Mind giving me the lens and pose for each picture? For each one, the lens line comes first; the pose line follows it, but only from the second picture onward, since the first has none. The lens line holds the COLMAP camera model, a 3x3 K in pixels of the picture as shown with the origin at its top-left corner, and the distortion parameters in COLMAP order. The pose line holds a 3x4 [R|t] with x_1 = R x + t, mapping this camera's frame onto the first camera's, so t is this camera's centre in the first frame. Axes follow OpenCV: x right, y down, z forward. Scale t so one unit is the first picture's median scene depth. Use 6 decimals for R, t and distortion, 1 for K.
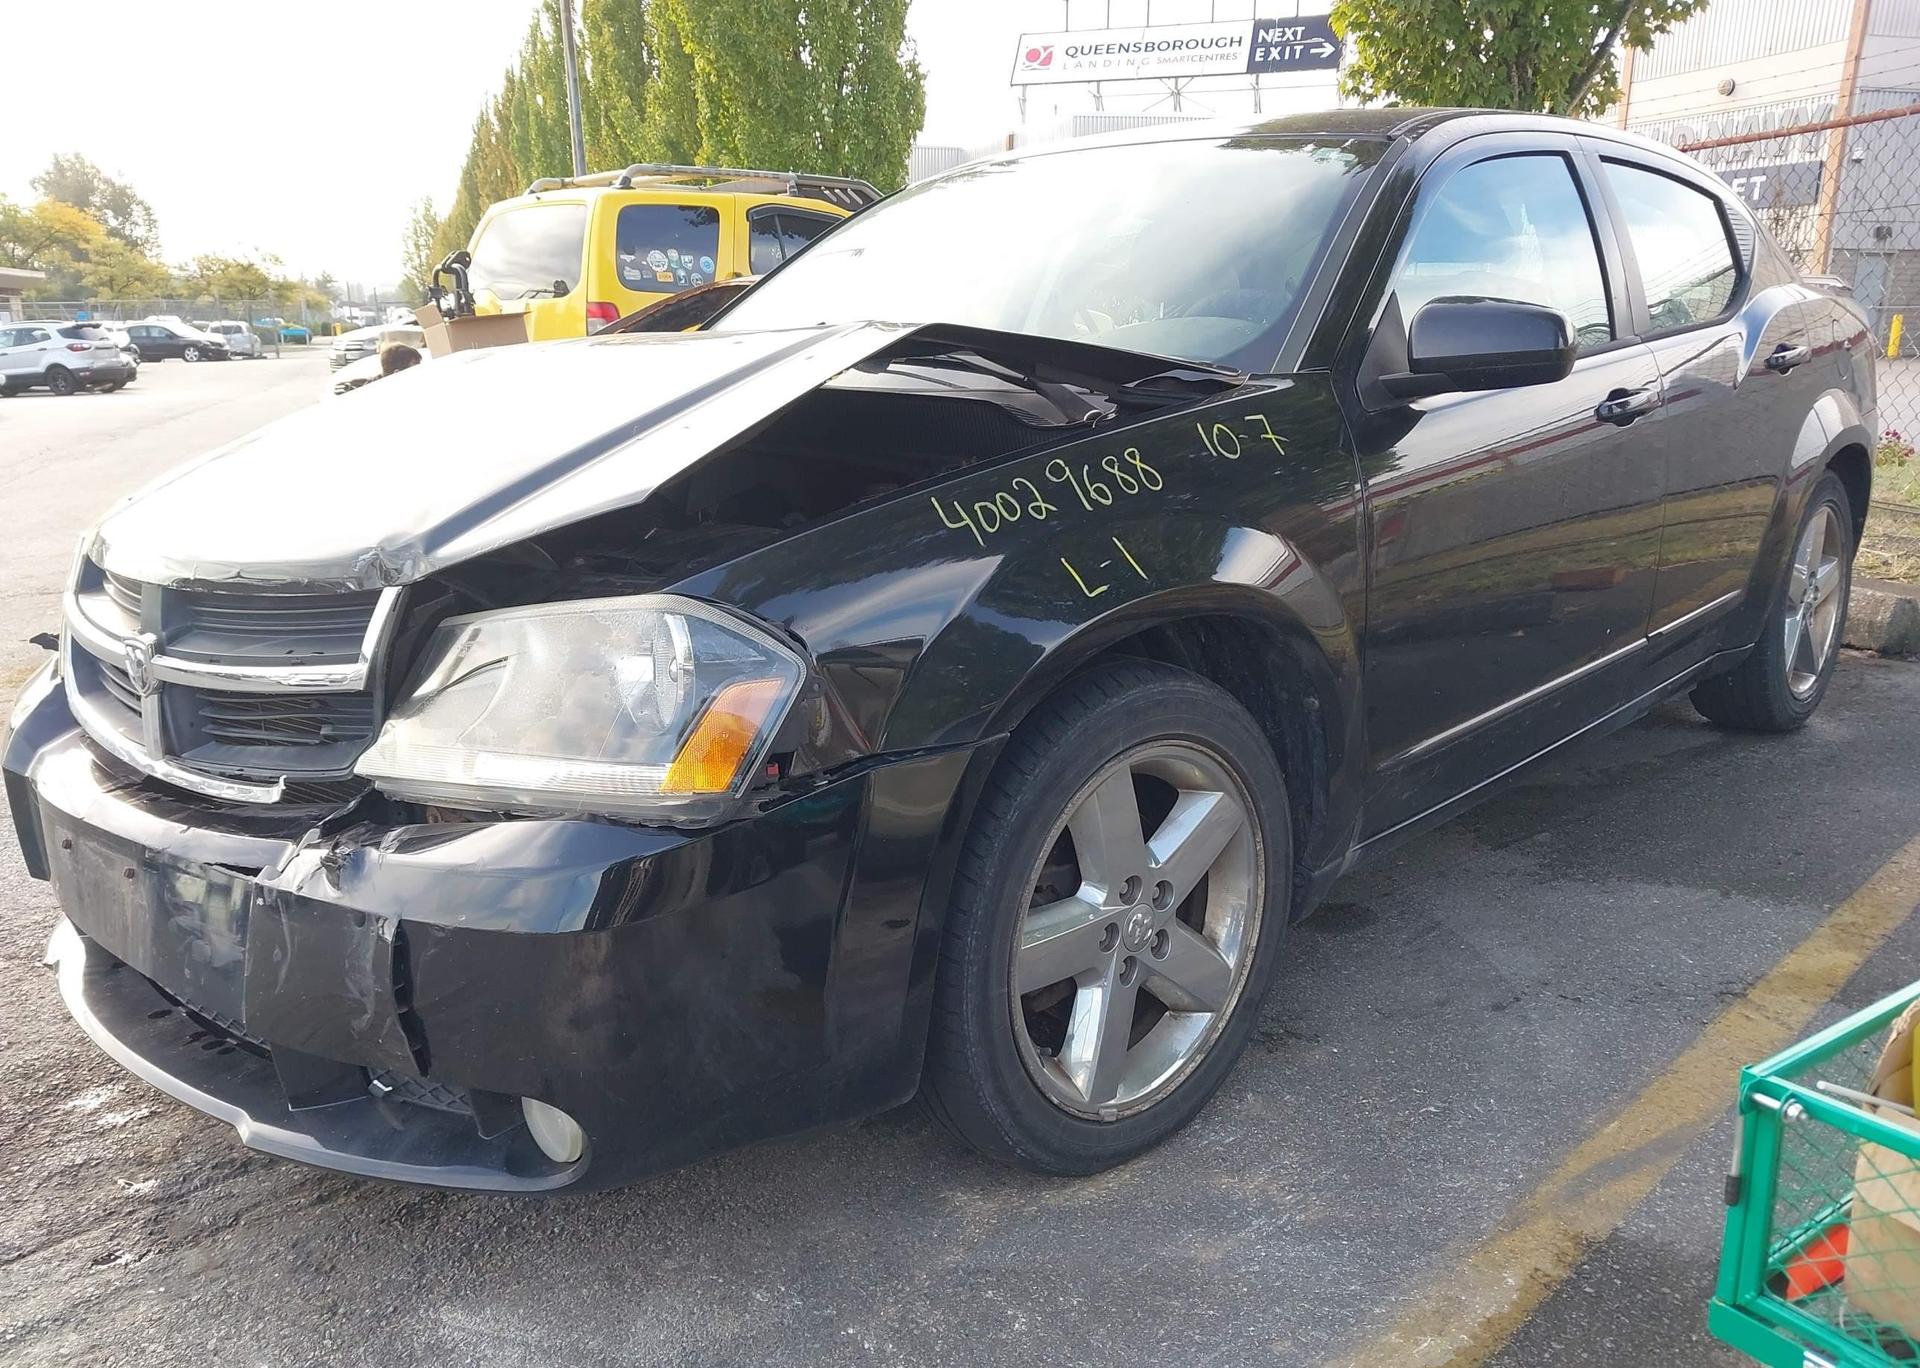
lens RADIAL K [[1567.1, 0, 960.0], [0, 1567.1, 684.0], [0, 0, 1]] dist [0.013612, -0.013513]
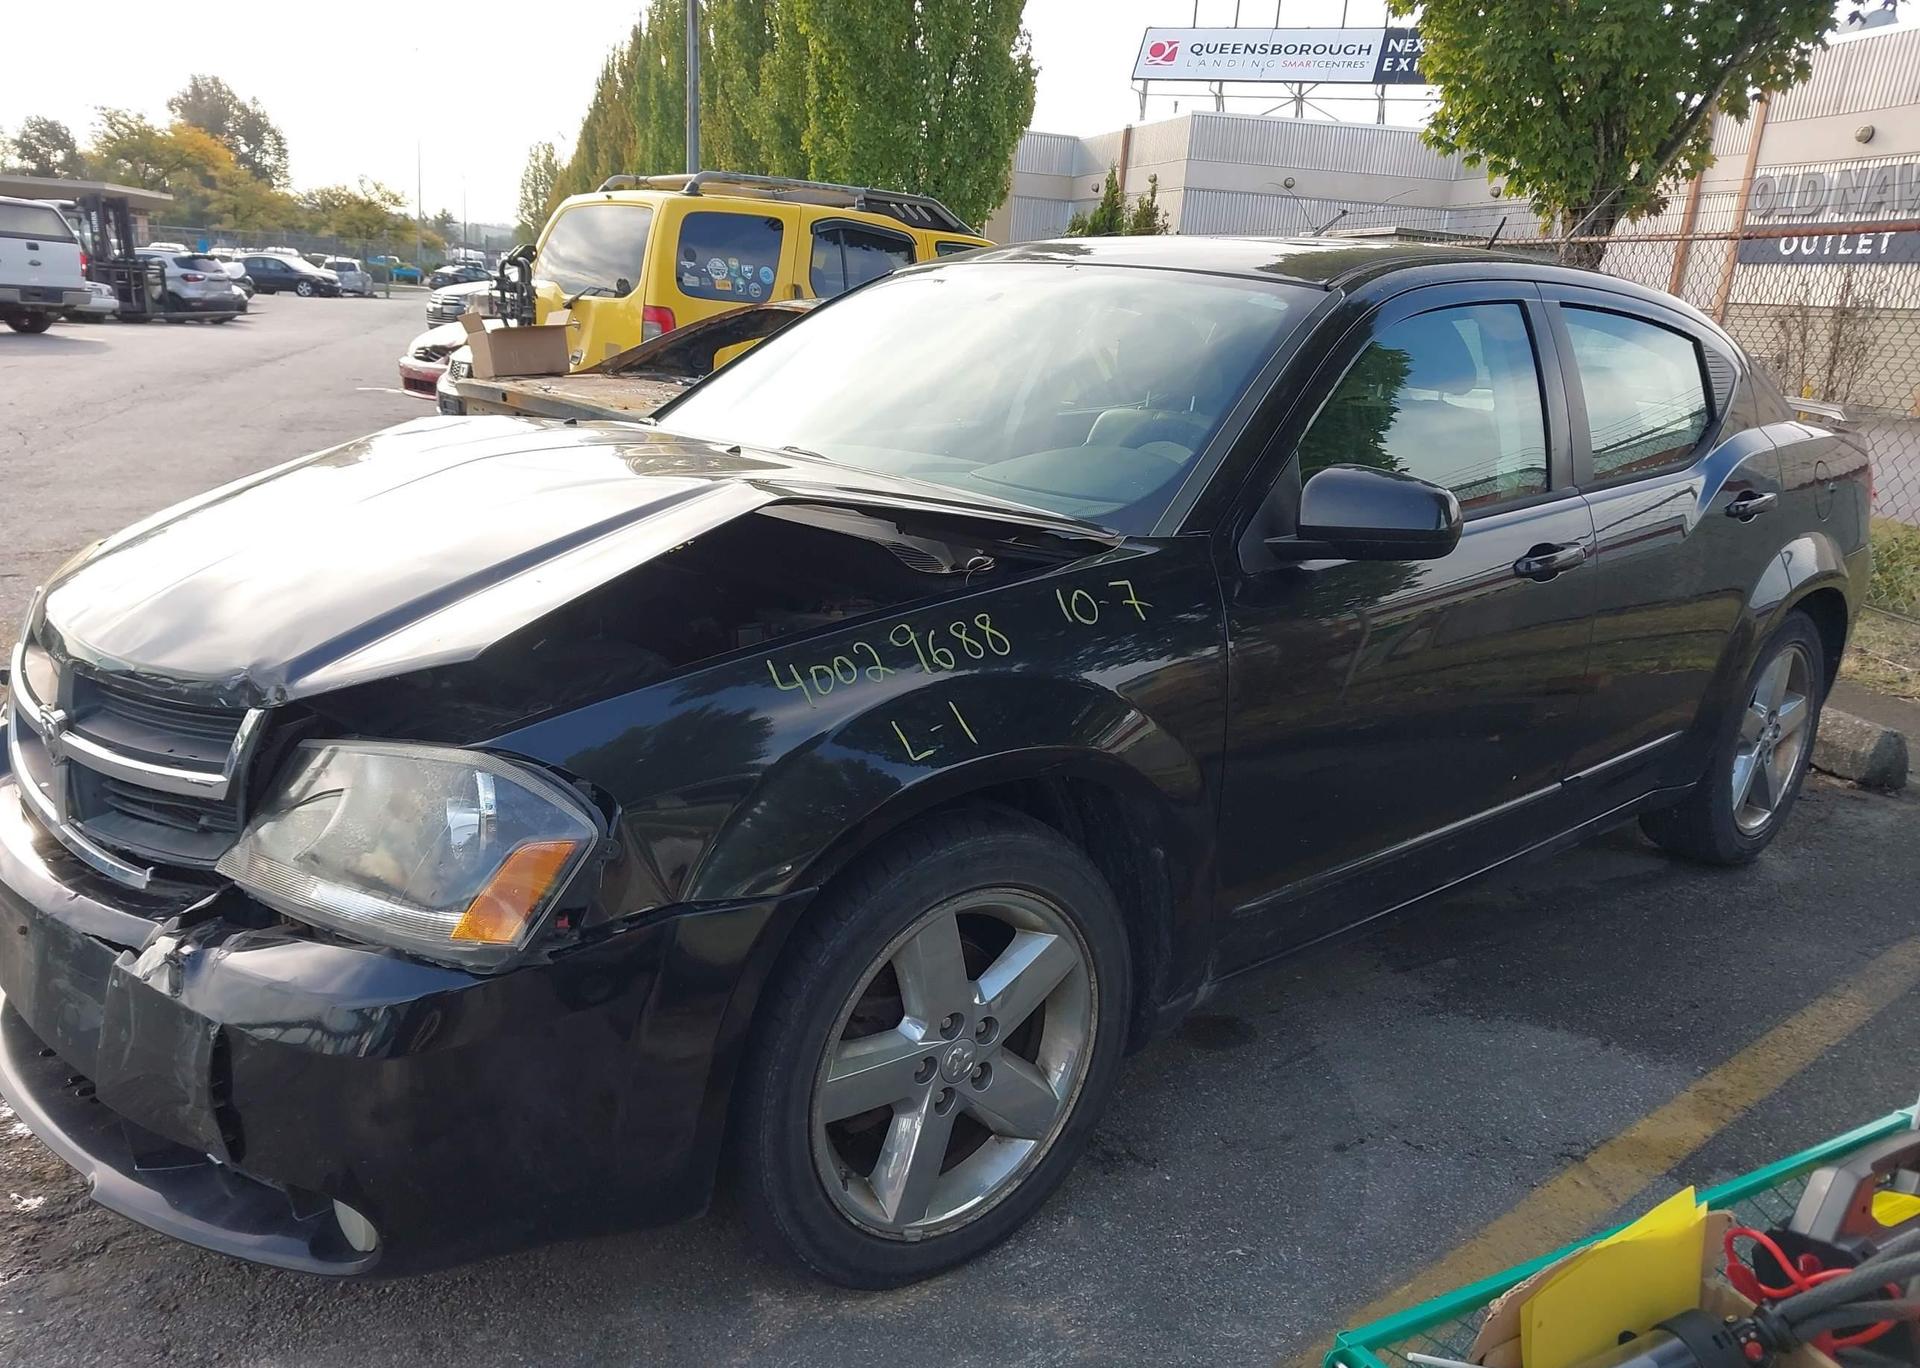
lens RADIAL K [[1574.6, 0, 976.5], [0, 1574.6, 676.9], [0, 0, 1]] dist [0.001118, 0.012085]
pose [[0.994949, 0.088642, -0.047098, 0.127865], [-0.087969, 0.995992, 0.016174, -0.100451], [0.048343, -0.011949, 0.998759, -0.046036]]
